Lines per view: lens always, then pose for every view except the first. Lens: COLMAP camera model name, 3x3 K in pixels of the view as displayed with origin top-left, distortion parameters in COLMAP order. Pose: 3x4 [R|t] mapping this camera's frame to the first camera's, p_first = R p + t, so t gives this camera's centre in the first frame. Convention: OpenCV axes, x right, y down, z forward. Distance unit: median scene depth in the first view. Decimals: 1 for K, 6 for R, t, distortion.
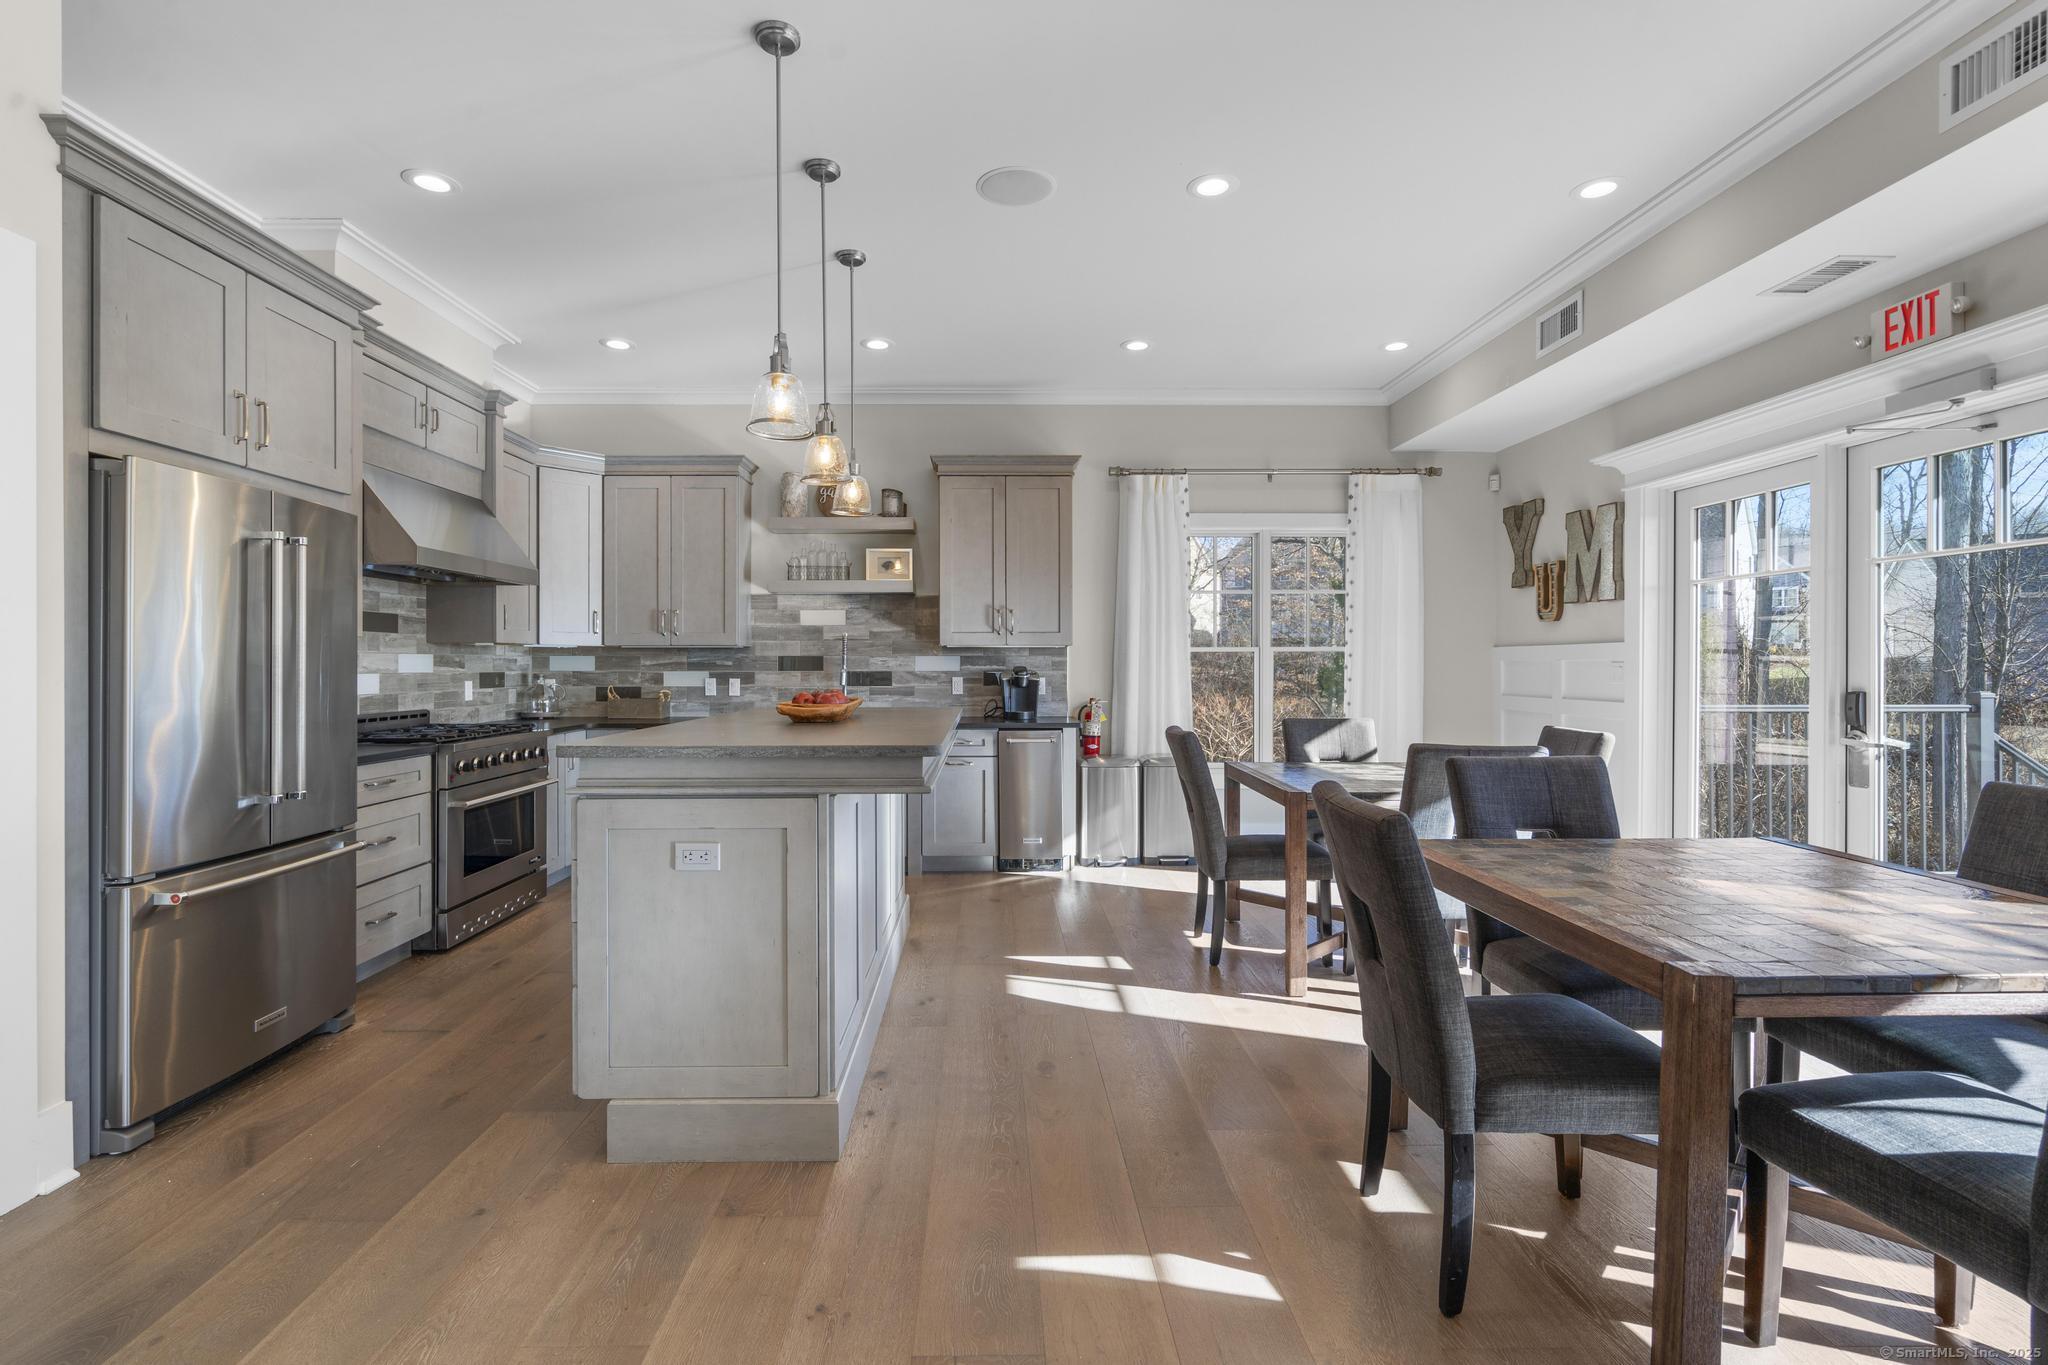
lens RADIAL K [[931.7, 0, 1010.0], [0, 931.7, 664.9], [0, 0, 1]] dist [0.001058, 0.000711]
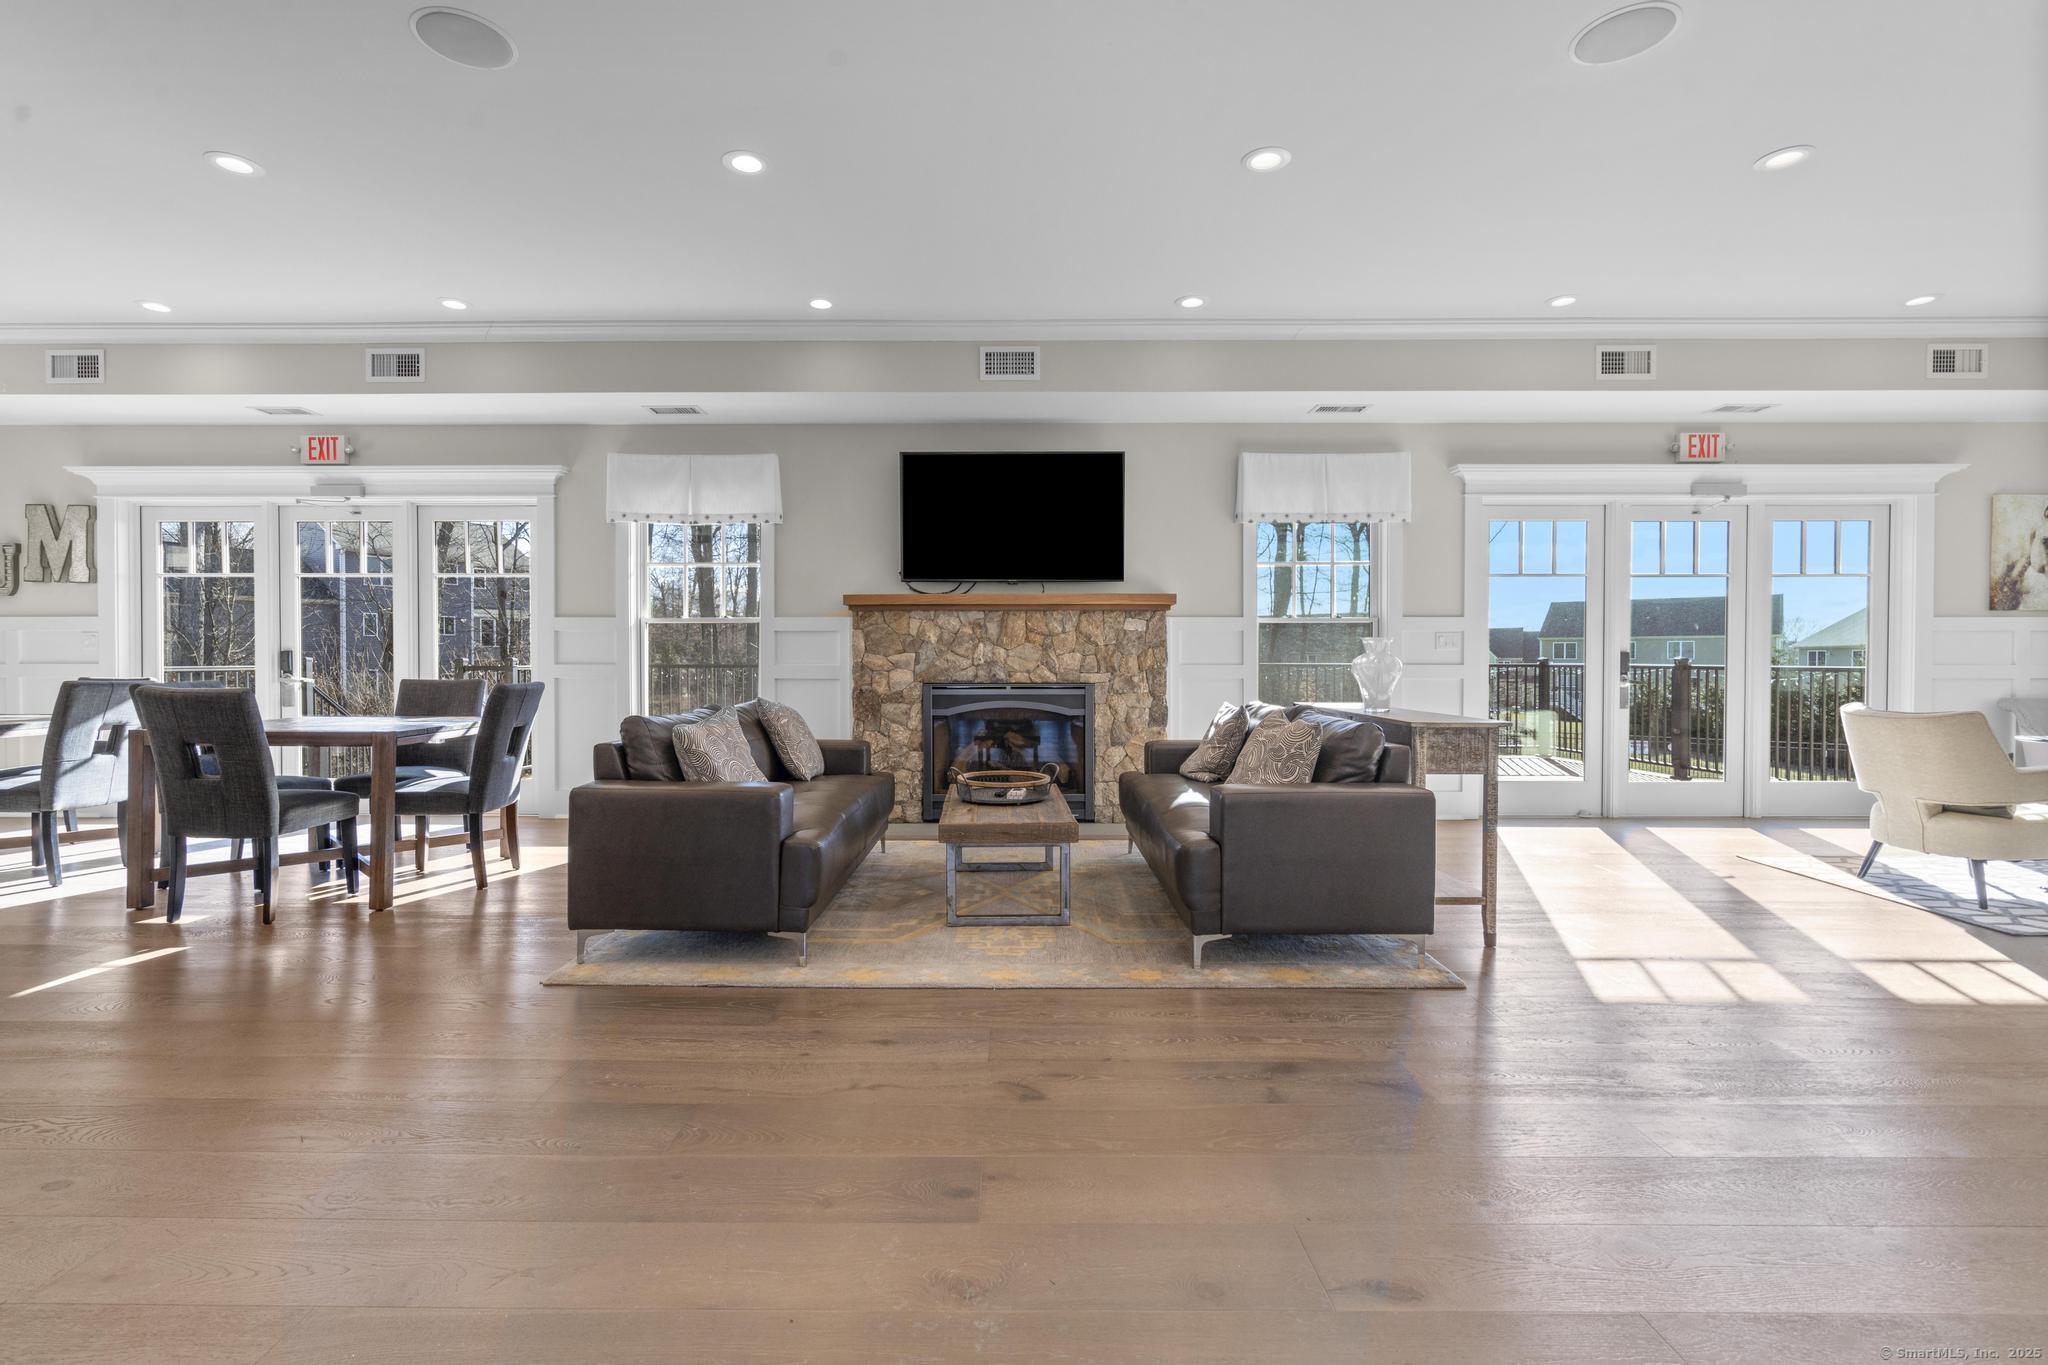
lens RADIAL K [[931.7, 0, 1011.3], [0, 931.7, 669.5], [0, 0, 1]] dist [0.001058, 0.000711]
pose [[0.016333, -0.010766, 0.999809, -0.775523], [-0.001269, 0.999941, 0.010789, 0.042175], [-0.999866, -0.001445, 0.016319, -0.351813]]
